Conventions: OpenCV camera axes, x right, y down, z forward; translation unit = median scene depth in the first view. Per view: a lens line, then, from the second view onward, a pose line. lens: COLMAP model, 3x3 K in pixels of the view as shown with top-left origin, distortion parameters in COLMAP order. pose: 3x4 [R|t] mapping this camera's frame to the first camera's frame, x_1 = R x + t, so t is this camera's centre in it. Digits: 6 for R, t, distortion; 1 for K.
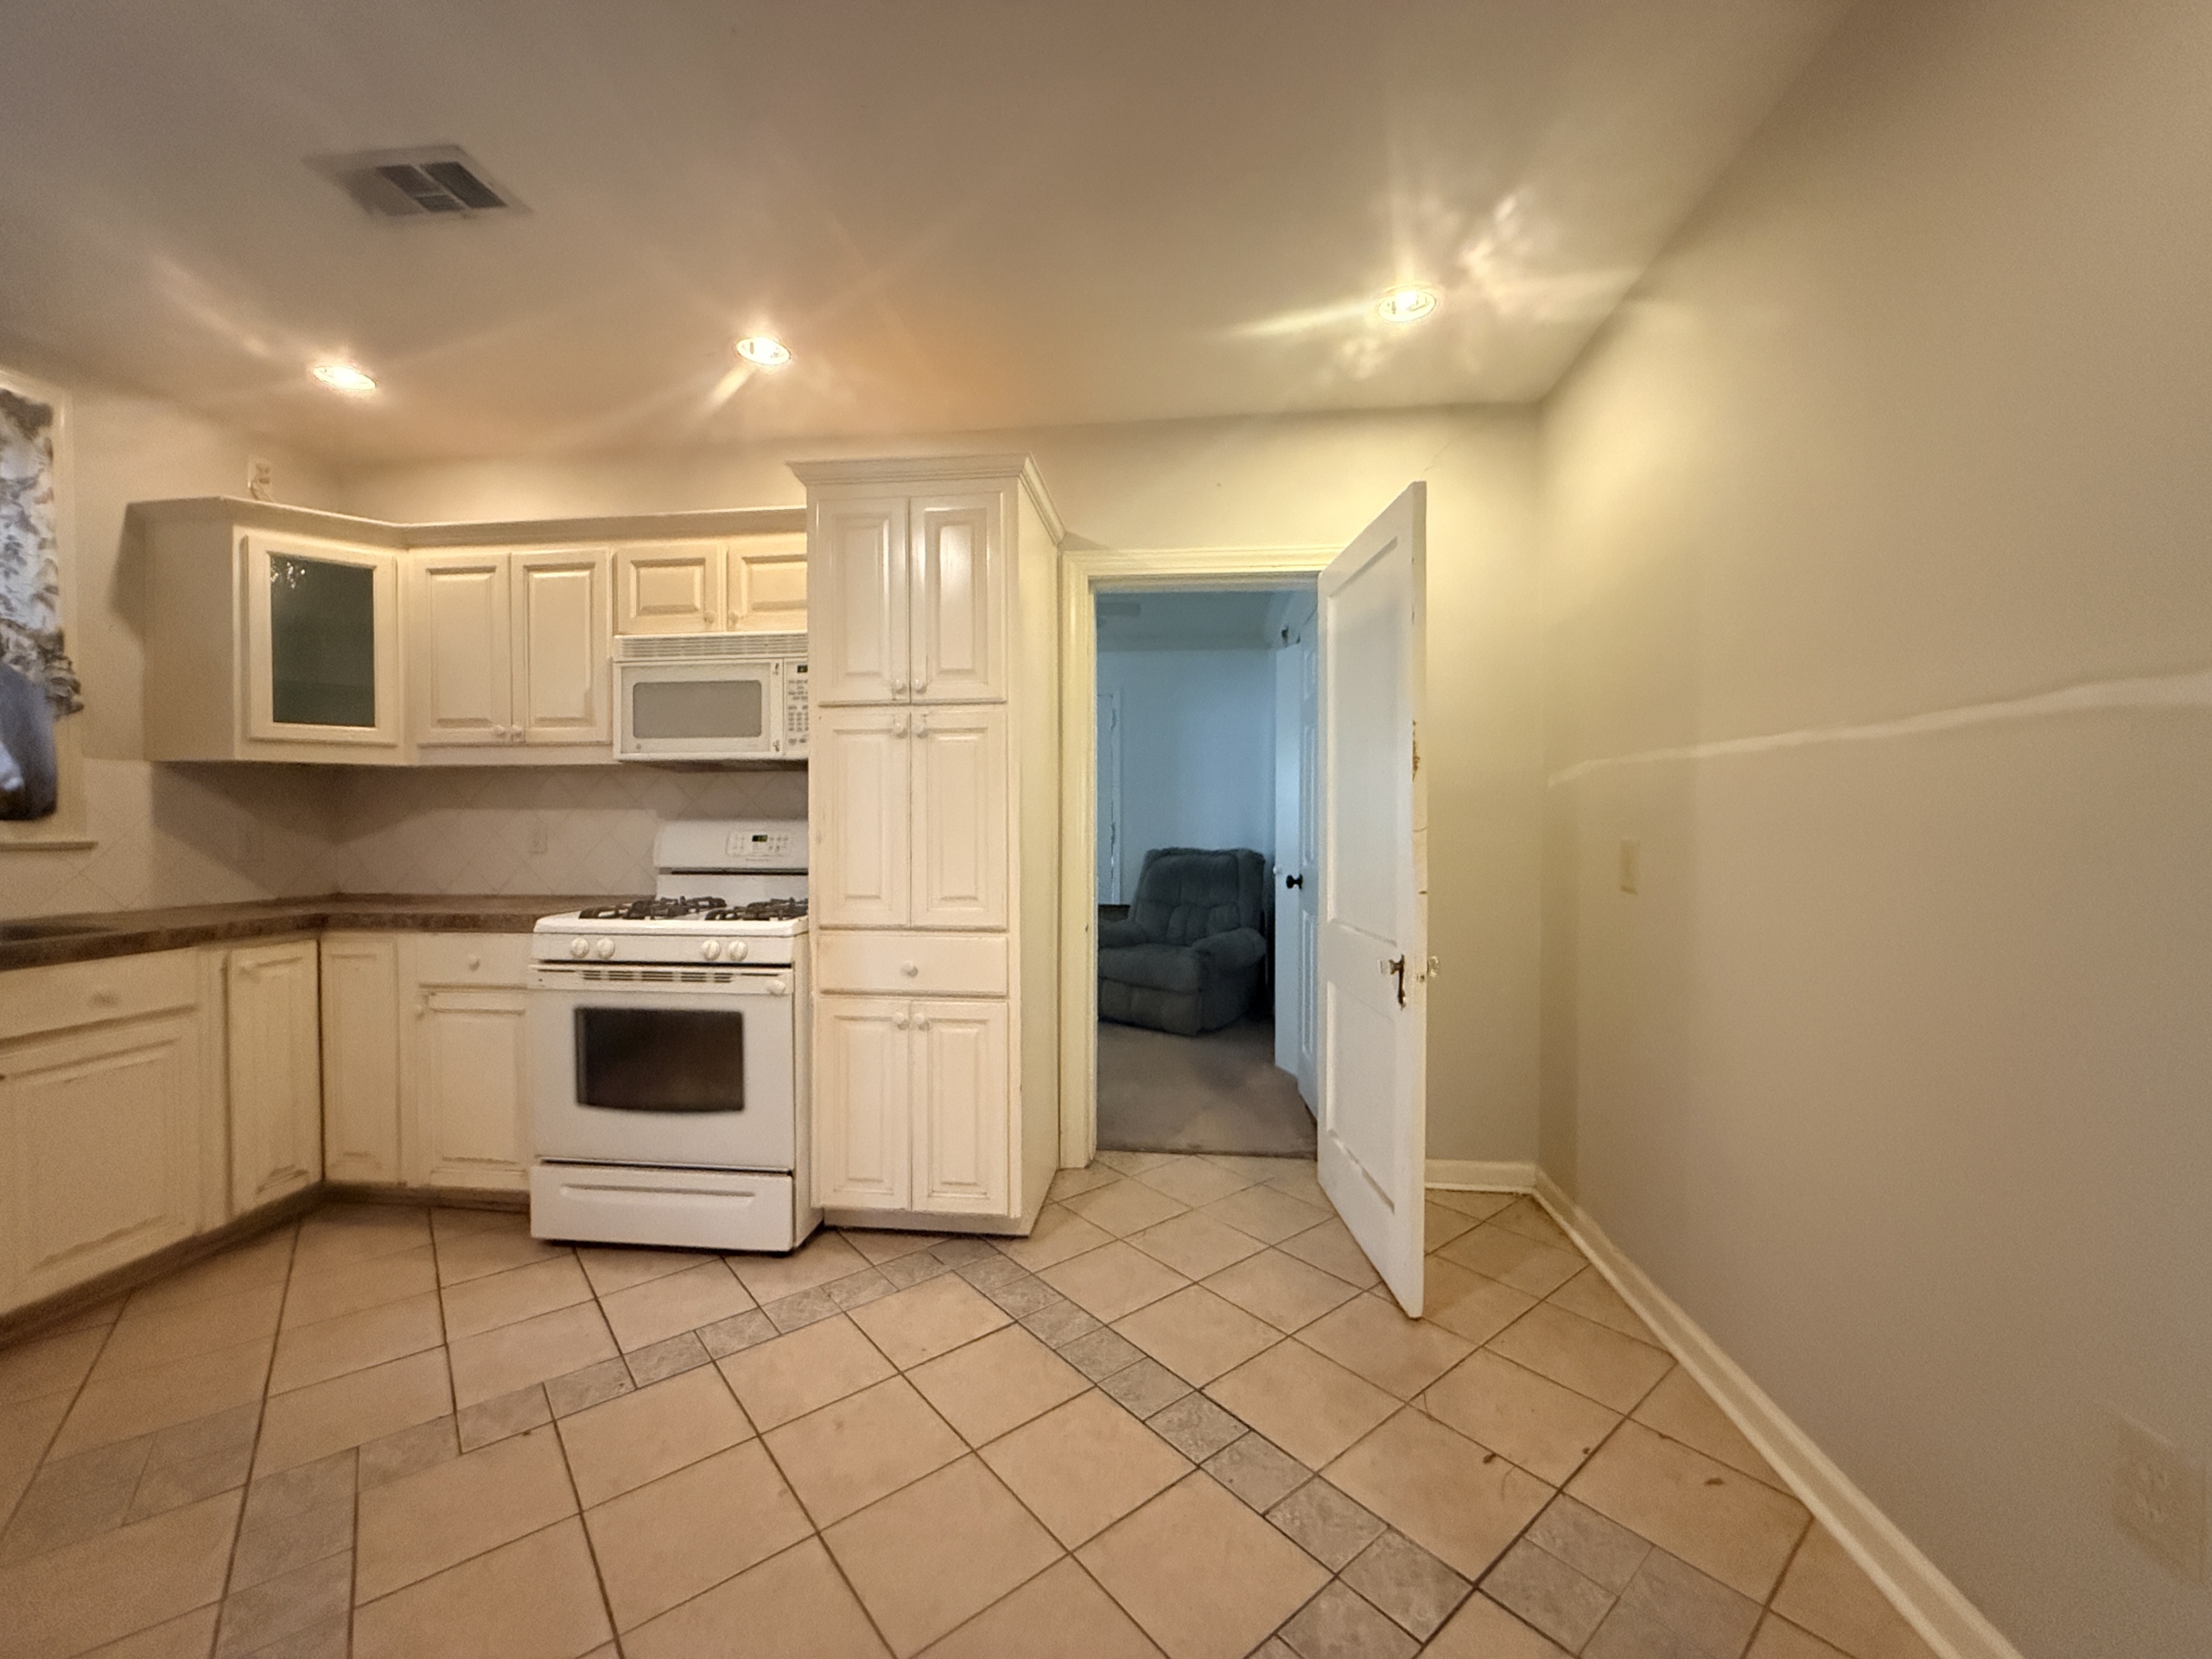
lens RADIAL K [[872.6, 0, 1106.0], [0, 872.6, 829.5], [0, 0, 1]] dist [-0.002155, -0.000220]
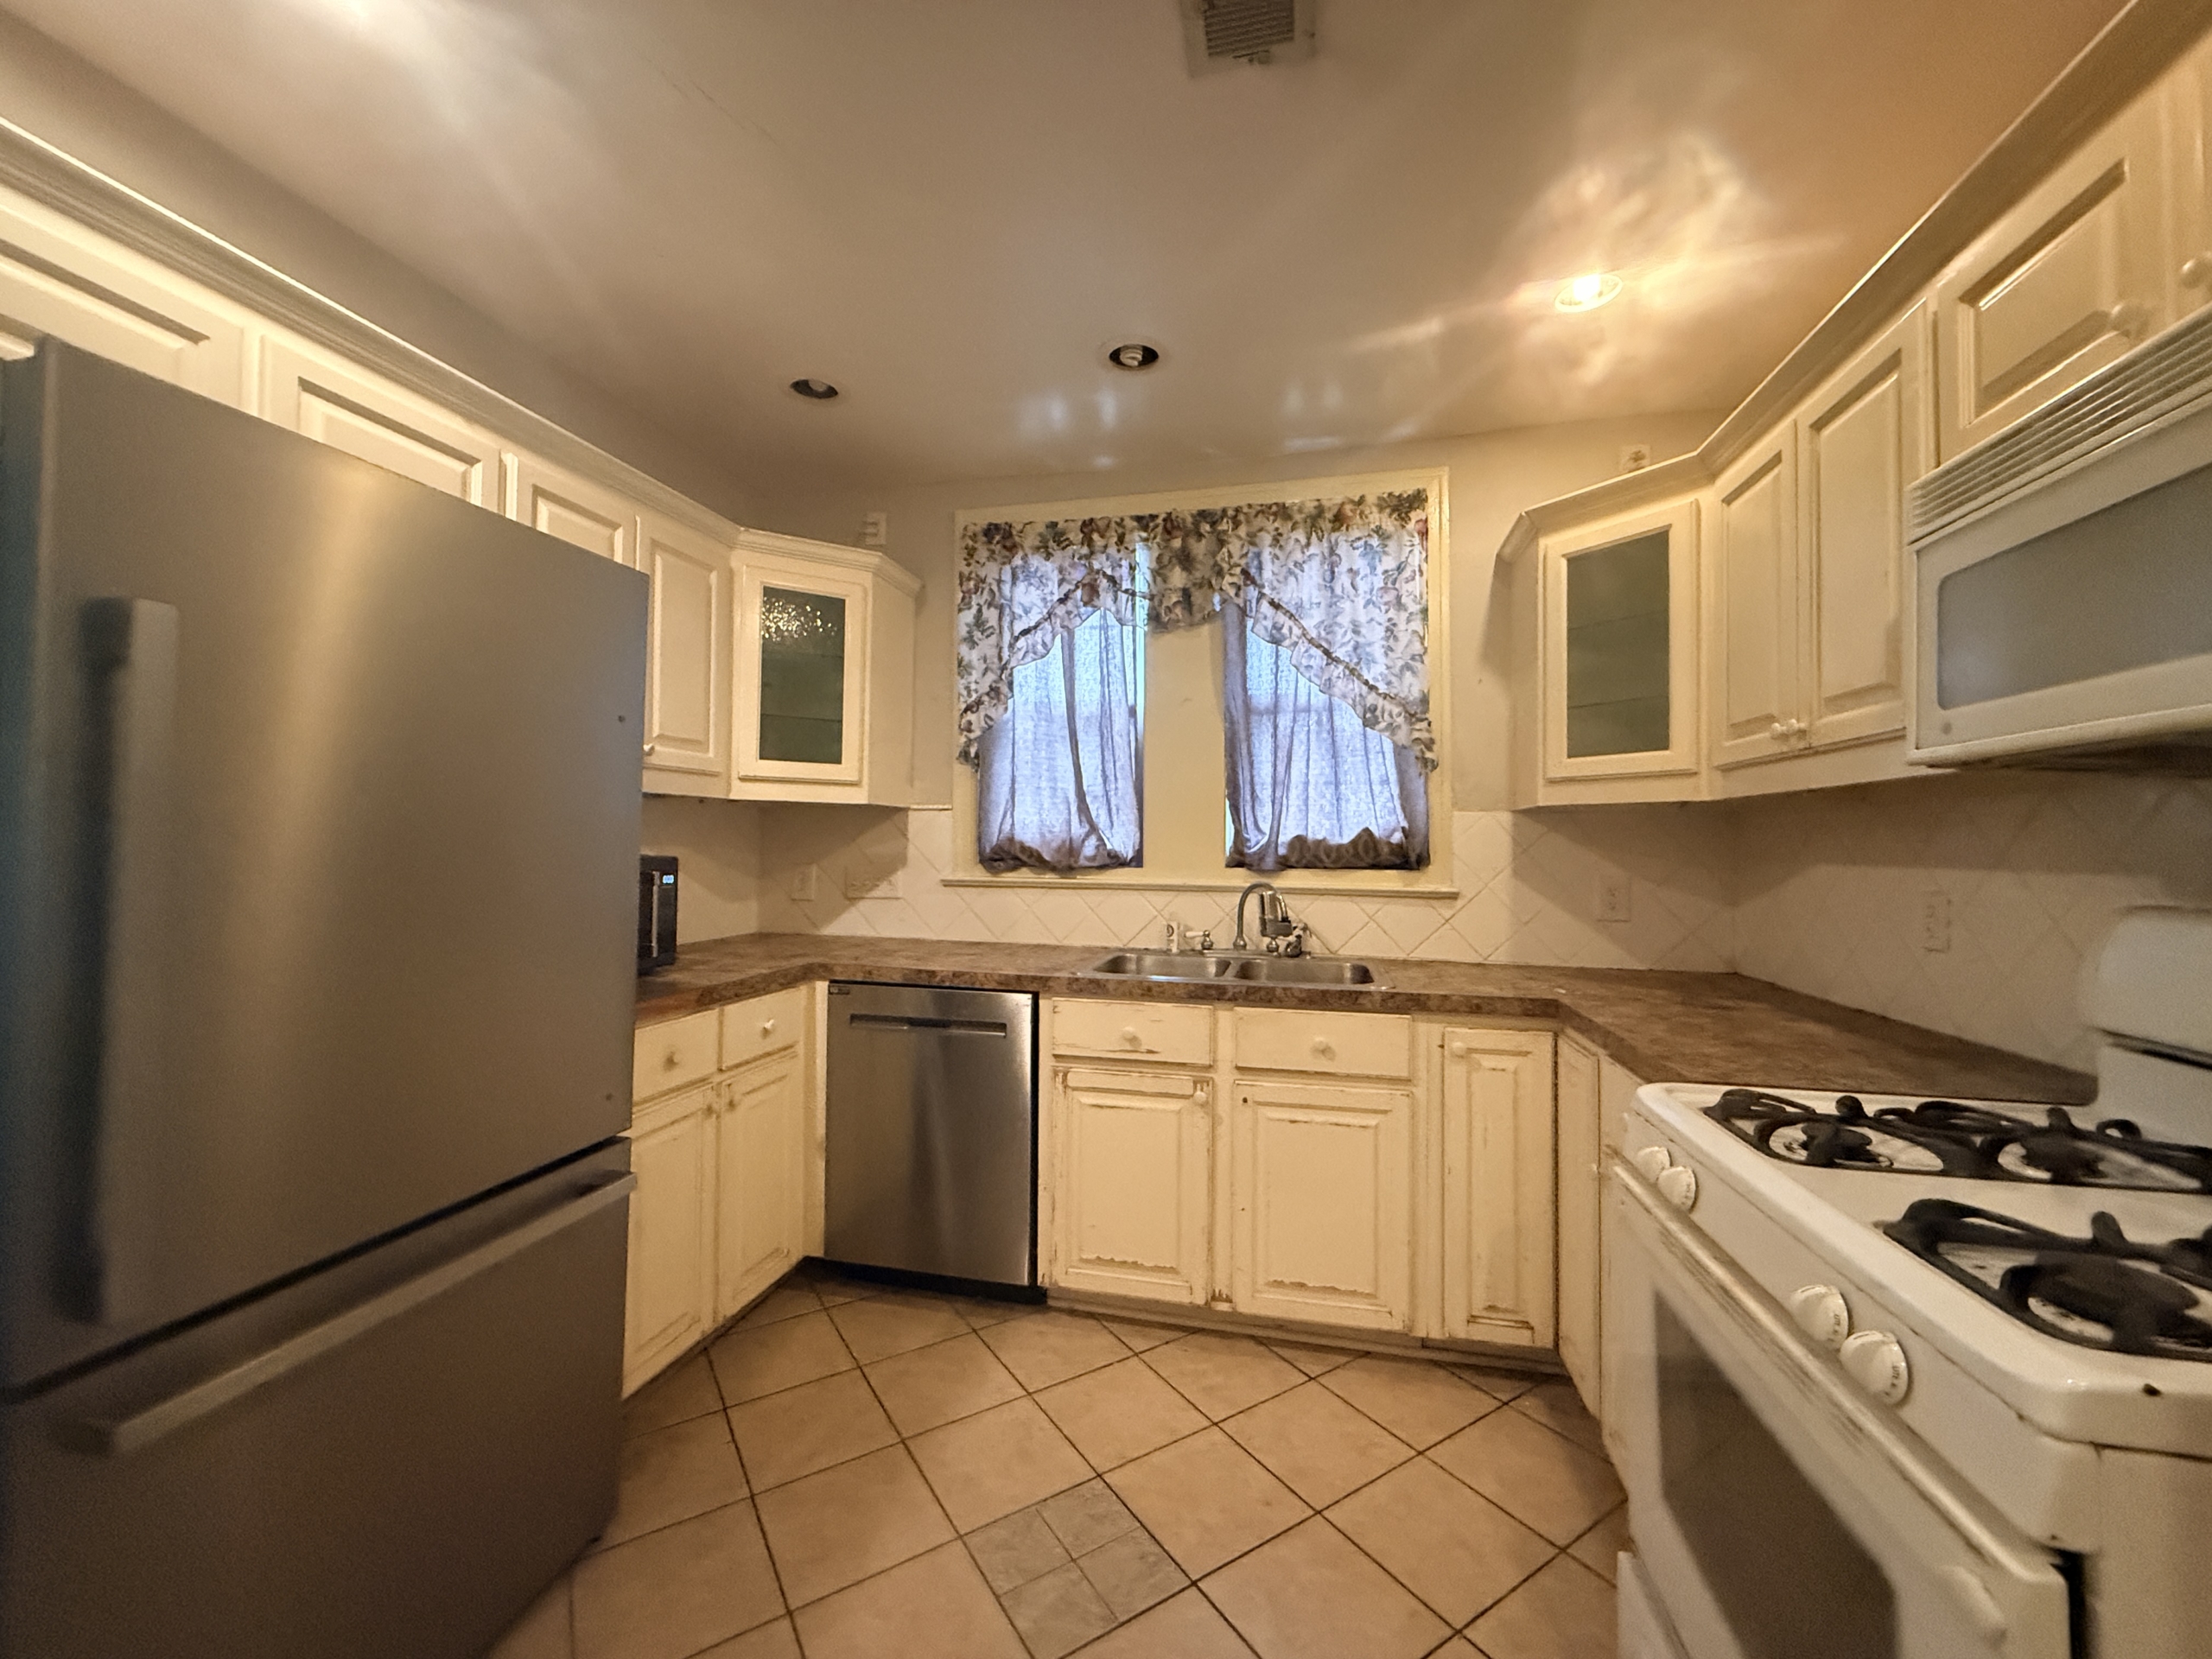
lens RADIAL K [[872.6, 0, 1106.0], [0, 872.6, 829.5], [0, 0, 1]] dist [-0.002155, -0.000220]
pose [[-0.104890, -0.021745, -0.994246, -0.090062], [-0.031882, 0.999321, -0.018492, -0.027437], [0.993973, 0.029759, -0.105512, 0.690047]]
